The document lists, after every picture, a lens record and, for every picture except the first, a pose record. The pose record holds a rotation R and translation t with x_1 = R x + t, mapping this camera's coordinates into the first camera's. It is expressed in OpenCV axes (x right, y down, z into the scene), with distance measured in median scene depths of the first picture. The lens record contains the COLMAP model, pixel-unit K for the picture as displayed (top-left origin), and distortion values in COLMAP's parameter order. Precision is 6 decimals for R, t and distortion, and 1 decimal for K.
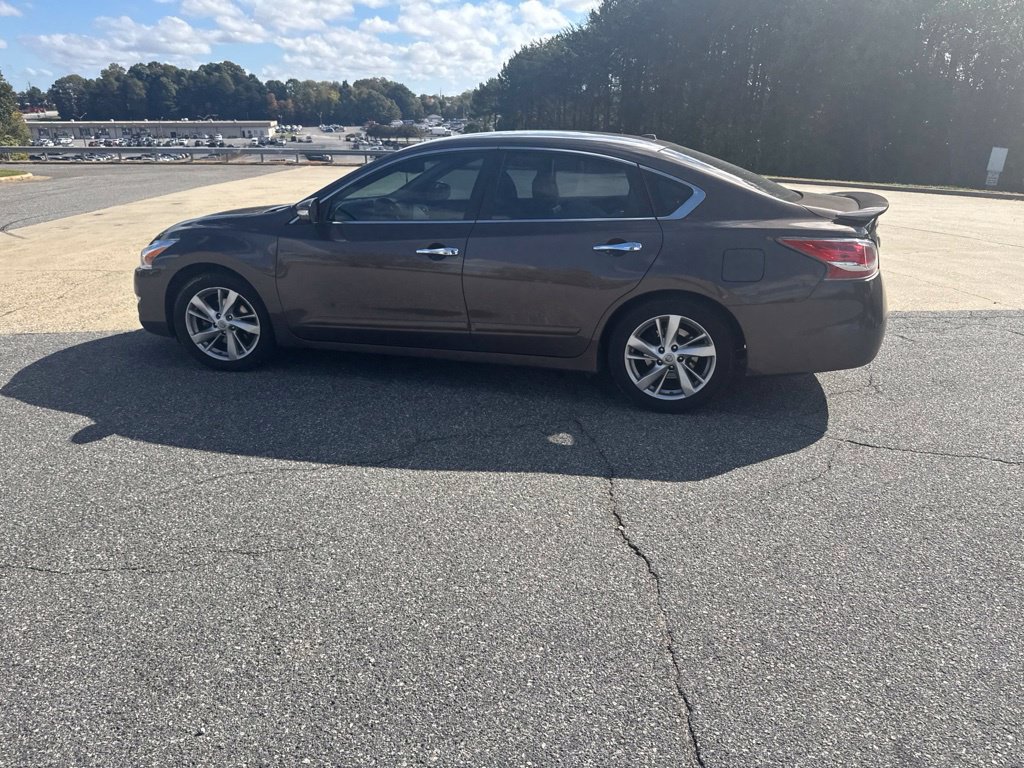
lens RADIAL K [[727.7, 0, 550.3], [0, 727.7, 415.3], [0, 0, 1]] dist [0.027721, -0.032298]
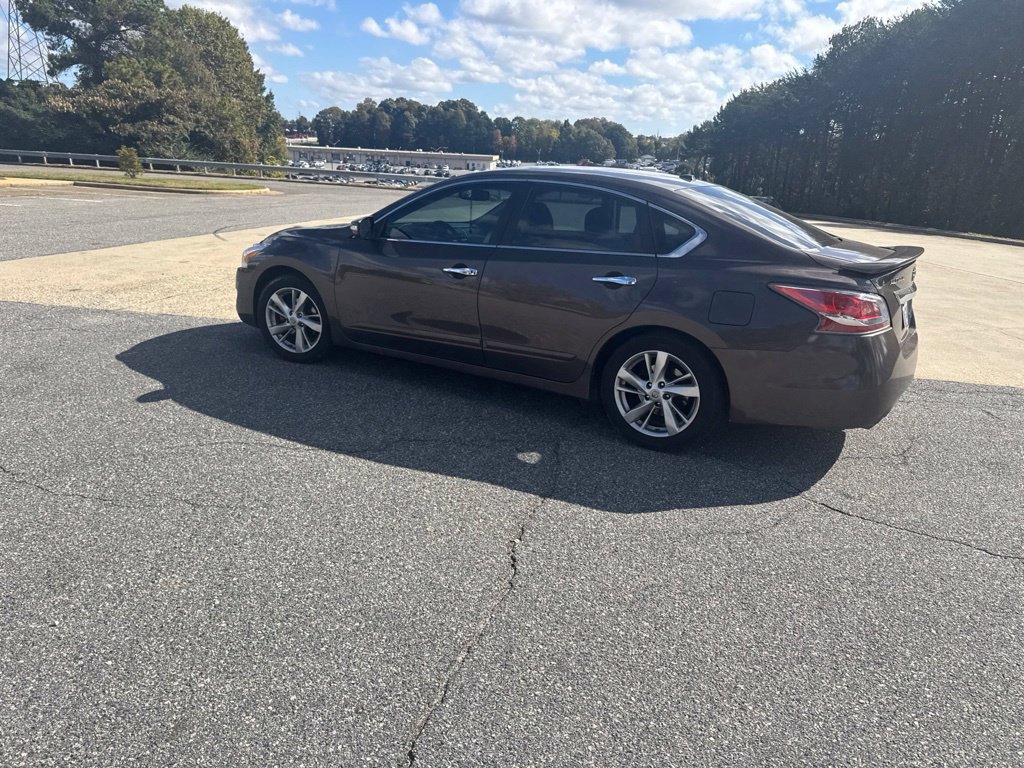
lens RADIAL K [[727.7, 0, 541.0], [0, 727.7, 426.6], [0, 0, 1]] dist [0.027721, -0.032298]
pose [[0.958890, 0.134162, -0.250063, 0.253964], [-0.142668, 0.989639, -0.016119, 0.003404], [0.245309, 0.051132, 0.968096, -0.002373]]
